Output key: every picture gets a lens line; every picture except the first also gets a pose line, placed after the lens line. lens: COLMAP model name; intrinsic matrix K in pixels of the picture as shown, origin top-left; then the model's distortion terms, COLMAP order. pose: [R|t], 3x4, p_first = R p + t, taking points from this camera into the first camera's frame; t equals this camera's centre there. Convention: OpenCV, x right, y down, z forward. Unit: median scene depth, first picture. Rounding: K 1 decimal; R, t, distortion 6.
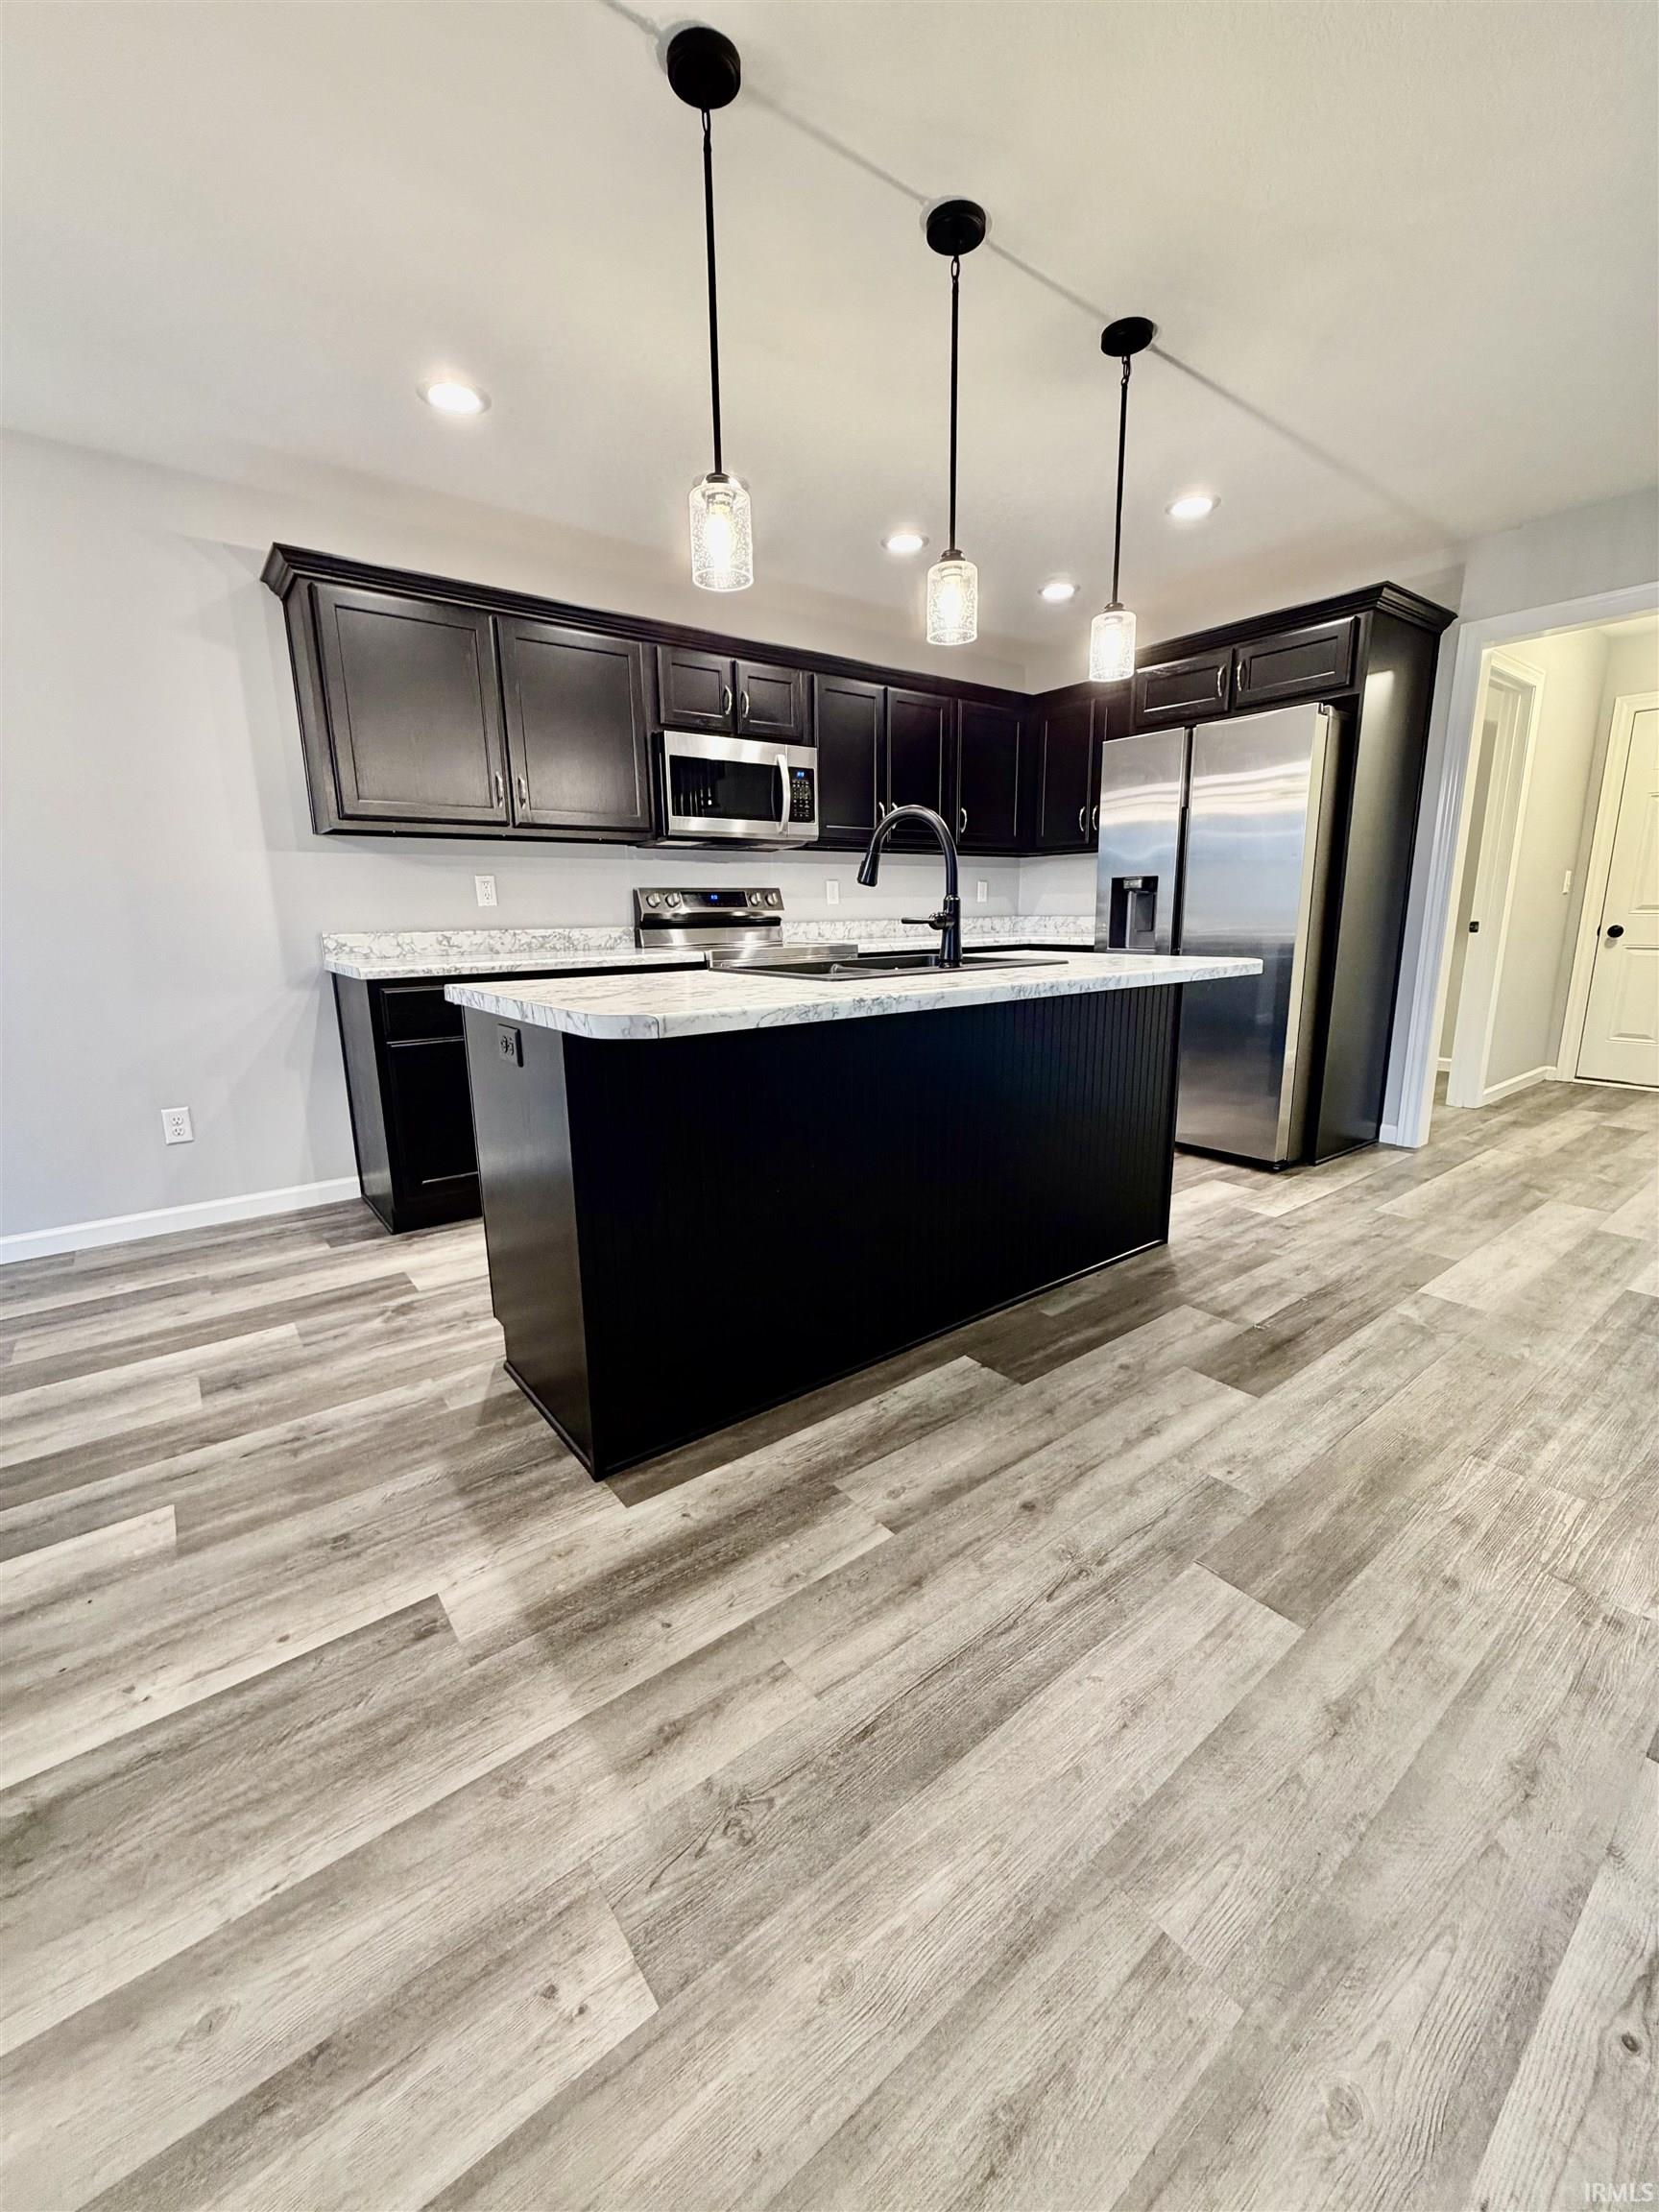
lens RADIAL K [[880.2, 0, 834.7], [0, 880.2, 1104.9], [0, 0, 1]] dist [0.002213, 0.000034]
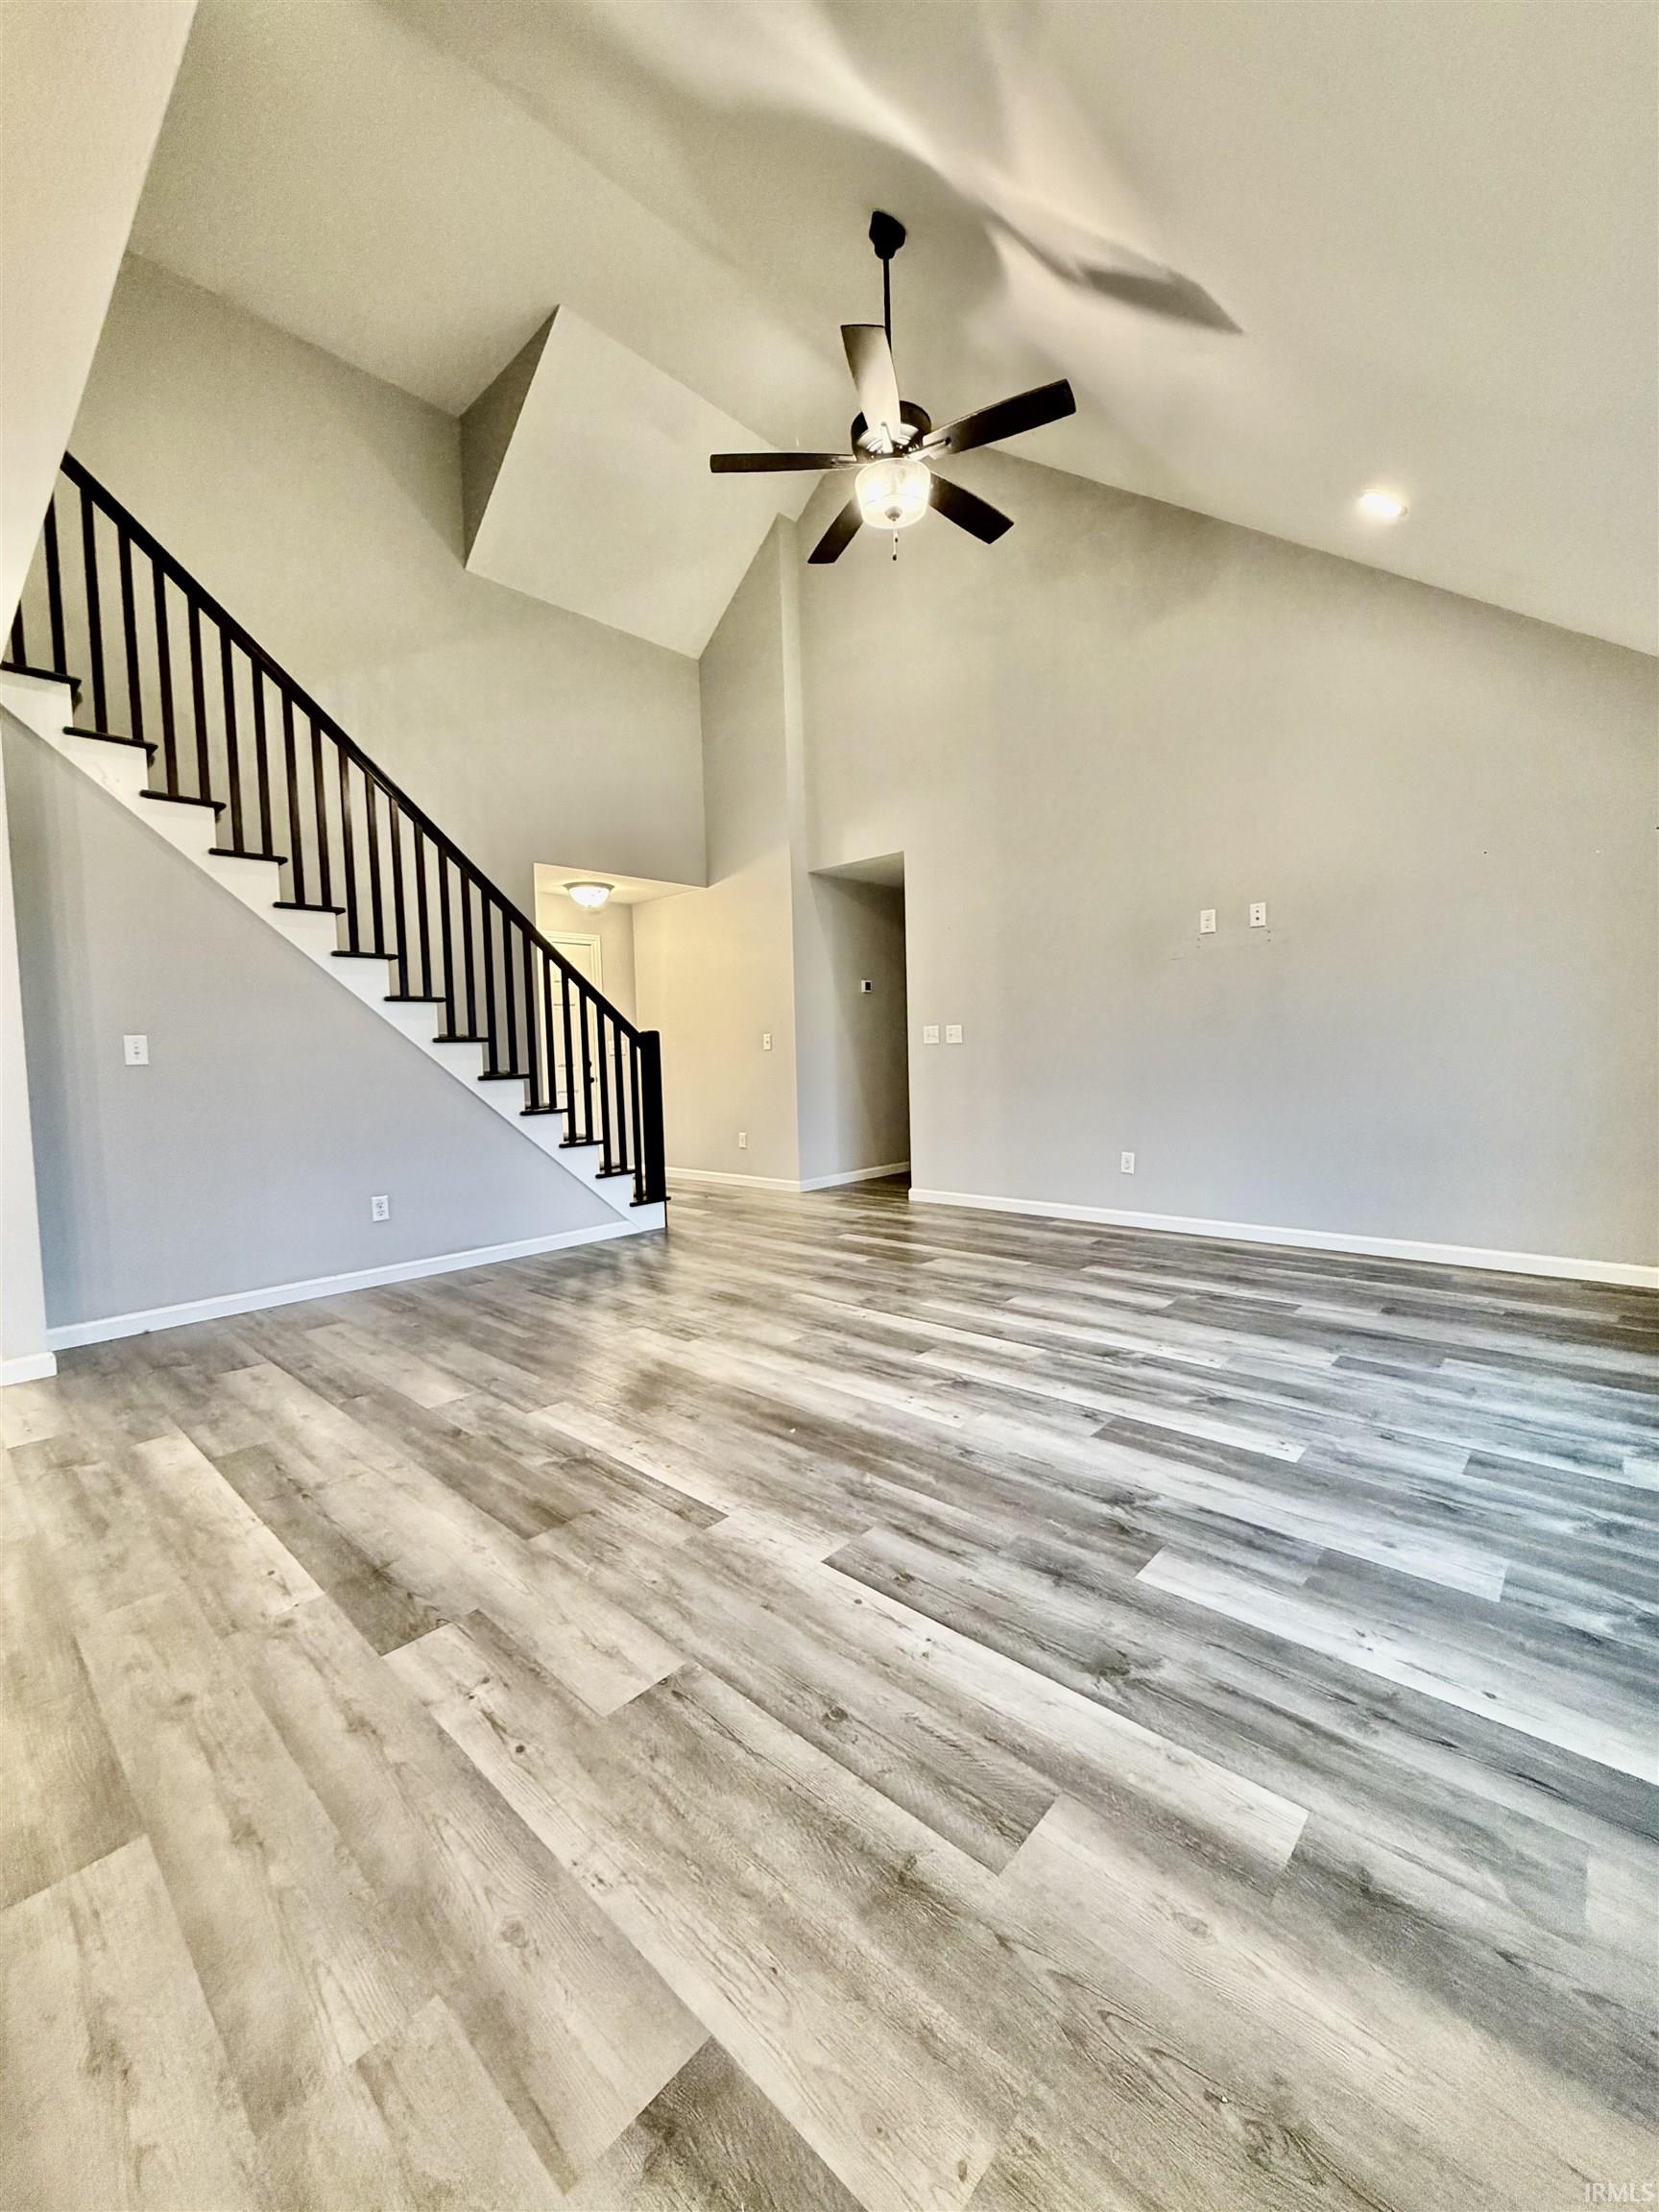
lens RADIAL K [[880.2, 0, 838.9], [0, 880.2, 1100.7], [0, 0, 1]] dist [0.002213, 0.000034]
pose [[-0.170080, -0.040699, 0.984590, -0.268882], [0.244077, 0.966274, 0.082104, -0.027876], [-0.954725, 0.254280, -0.154410, 0.141006]]
